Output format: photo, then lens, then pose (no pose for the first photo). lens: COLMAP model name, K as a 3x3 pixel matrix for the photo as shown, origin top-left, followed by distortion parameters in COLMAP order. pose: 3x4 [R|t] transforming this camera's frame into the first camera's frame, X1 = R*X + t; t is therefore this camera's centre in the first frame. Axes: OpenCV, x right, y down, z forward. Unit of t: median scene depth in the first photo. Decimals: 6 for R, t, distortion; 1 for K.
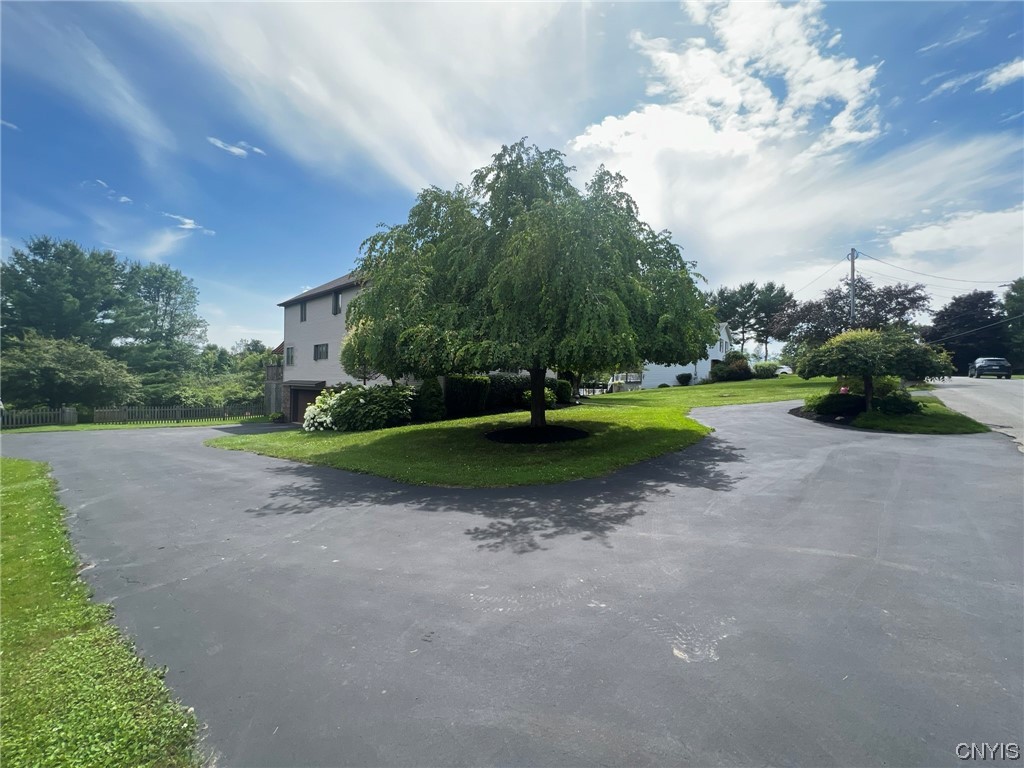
lens RADIAL K [[410.6, 0, 510.7], [0, 410.6, 383.0], [0, 0, 1]] dist [-0.000191, 0.000457]
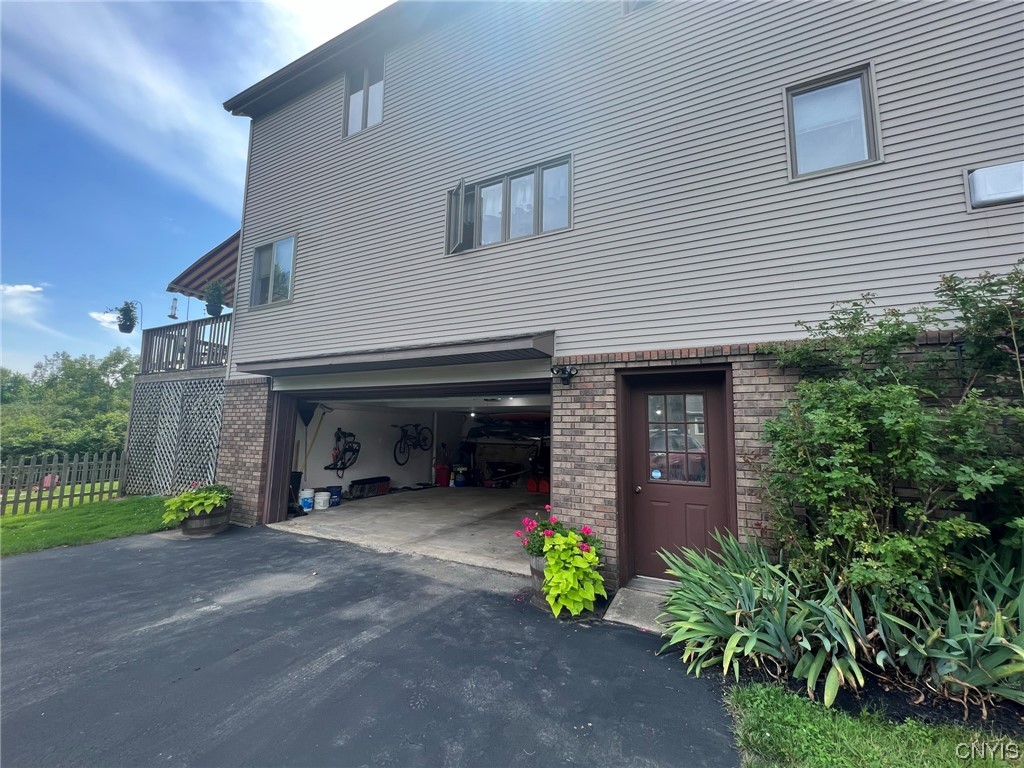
lens RADIAL K [[410.6, 0, 510.7], [0, 410.6, 383.0], [0, 0, 1]] dist [-0.000191, 0.000457]
pose [[0.966727, 0.031348, 0.253882, -0.427192], [-0.002515, 0.993580, -0.113102, 0.034571], [-0.255797, 0.108700, 0.960600, 0.671273]]
